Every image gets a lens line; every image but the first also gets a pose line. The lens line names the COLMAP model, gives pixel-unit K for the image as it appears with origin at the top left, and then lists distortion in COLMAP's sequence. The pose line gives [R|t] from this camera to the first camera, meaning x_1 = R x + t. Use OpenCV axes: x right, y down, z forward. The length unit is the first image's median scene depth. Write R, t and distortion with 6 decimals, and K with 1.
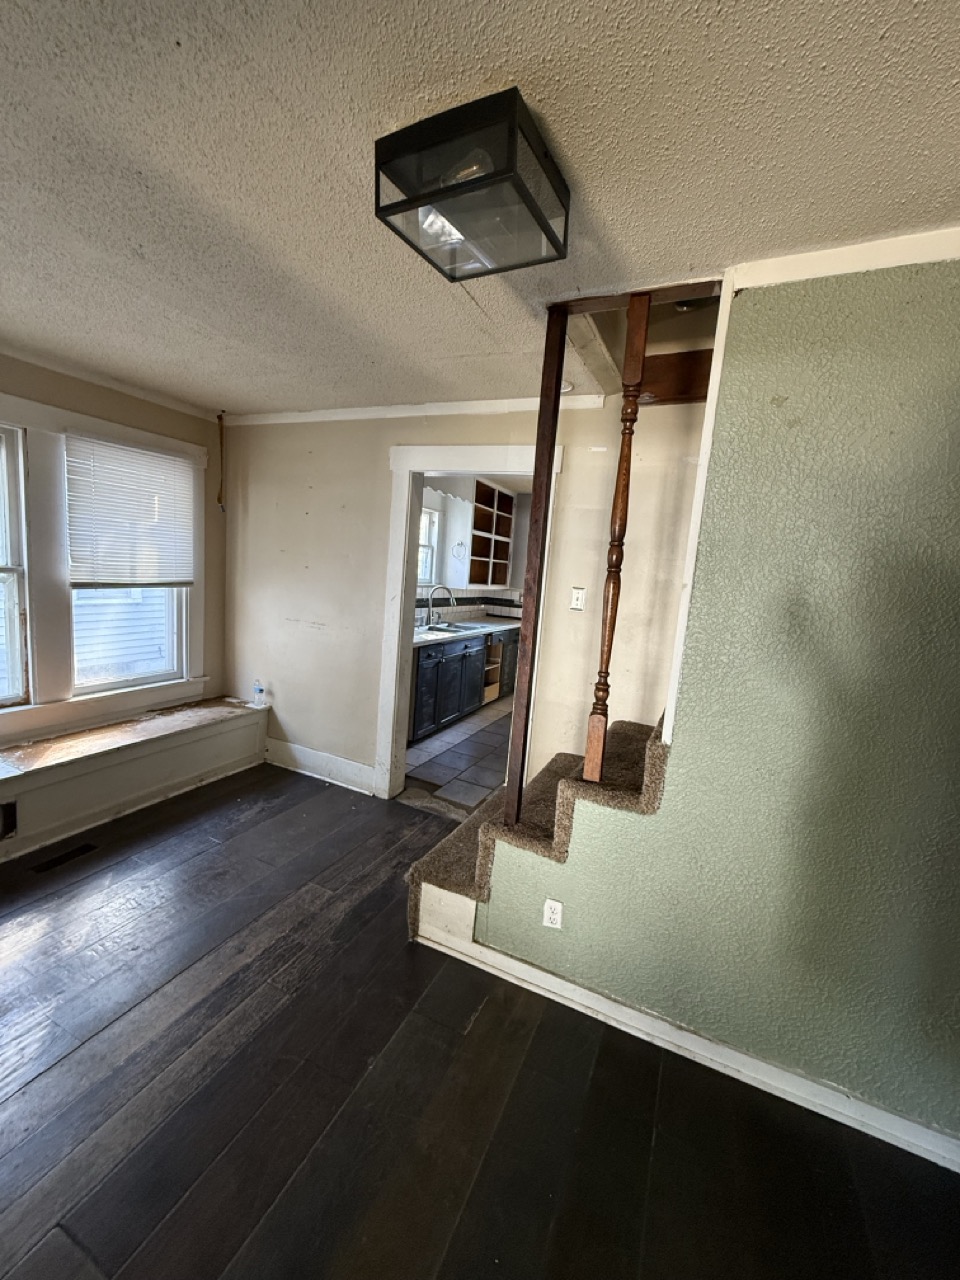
lens RADIAL K [[507.8, 0, 479.8], [0, 507.8, 633.6], [0, 0, 1]] dist [-0.001253, 0.000621]
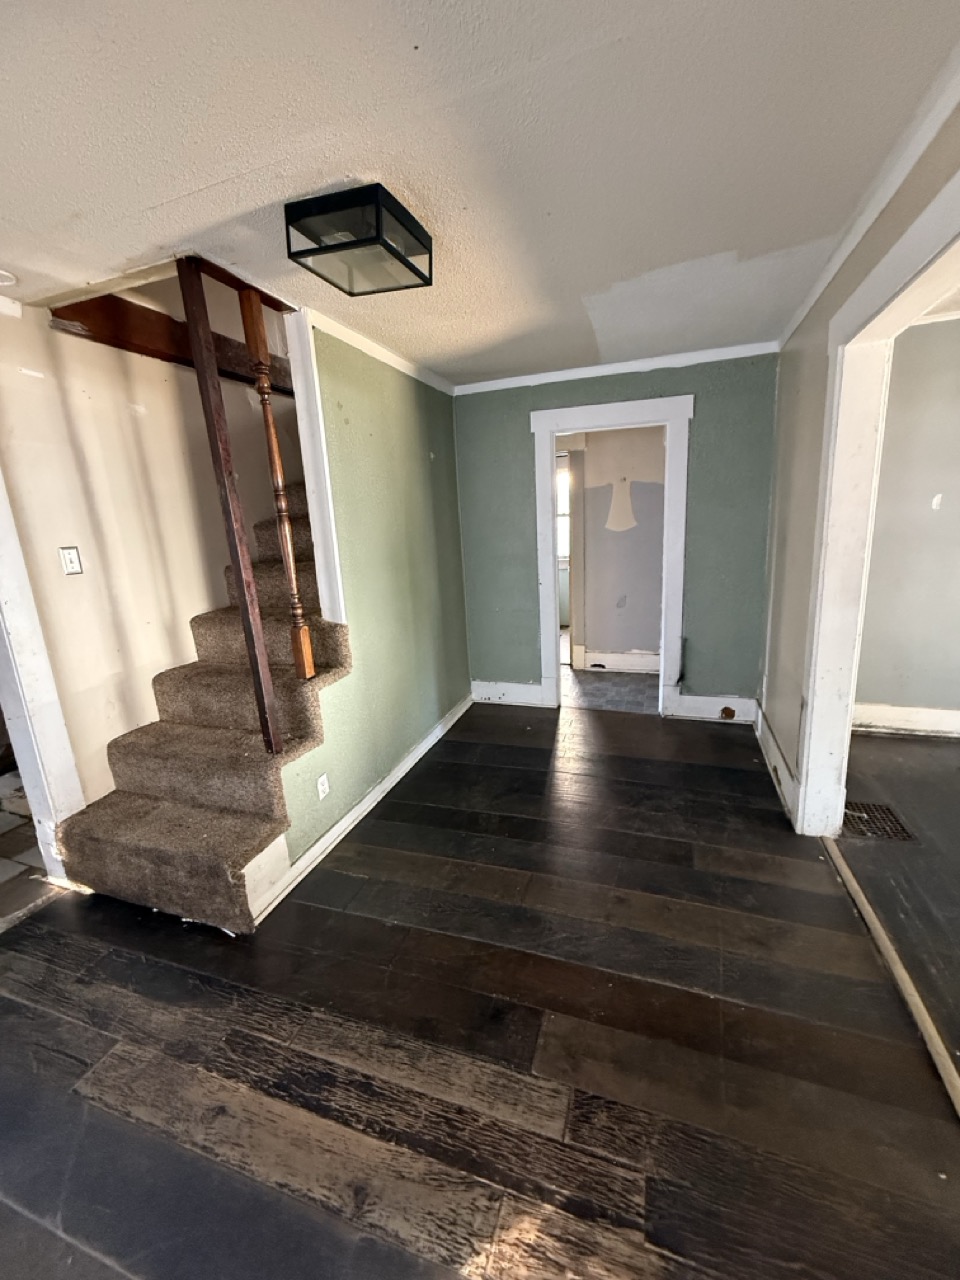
lens RADIAL K [[507.8, 0, 480.8], [0, 507.8, 643.1], [0, 0, 1]] dist [-0.001253, 0.000621]
pose [[-0.104718, -0.294203, 0.949989, -0.936785], [0.175688, 0.934744, 0.308848, -0.109402], [-0.978861, 0.199243, -0.046196, 0.542116]]
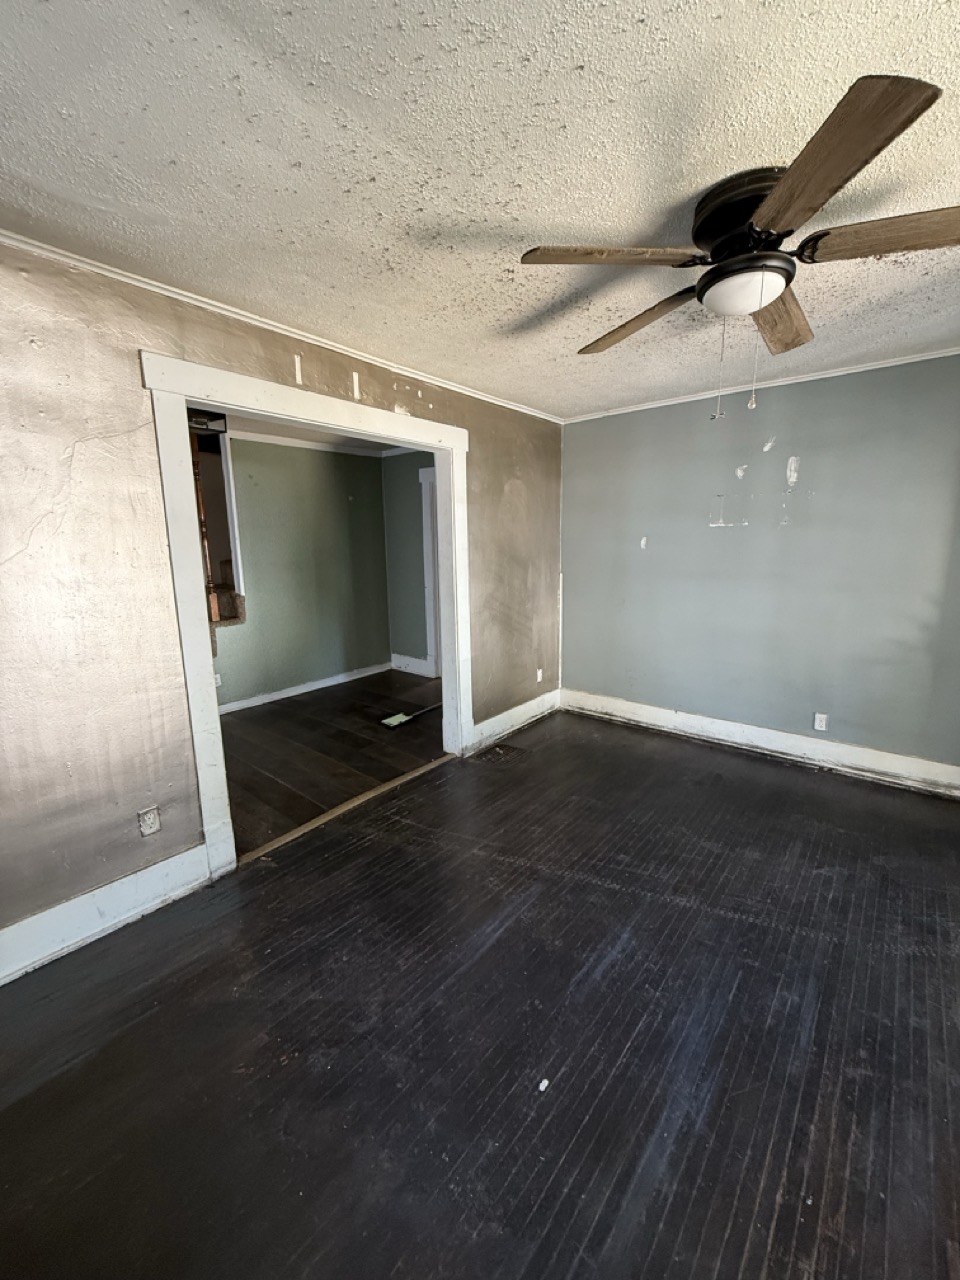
lens RADIAL K [[507.8, 0, 480.5], [0, 507.8, 640.7], [0, 0, 1]] dist [-0.001253, 0.000621]
pose [[0.243392, -0.257842, 0.935028, -1.601500], [0.154242, 0.962040, 0.225141, 0.021791], [-0.957586, 0.089423, 0.273922, -0.802313]]
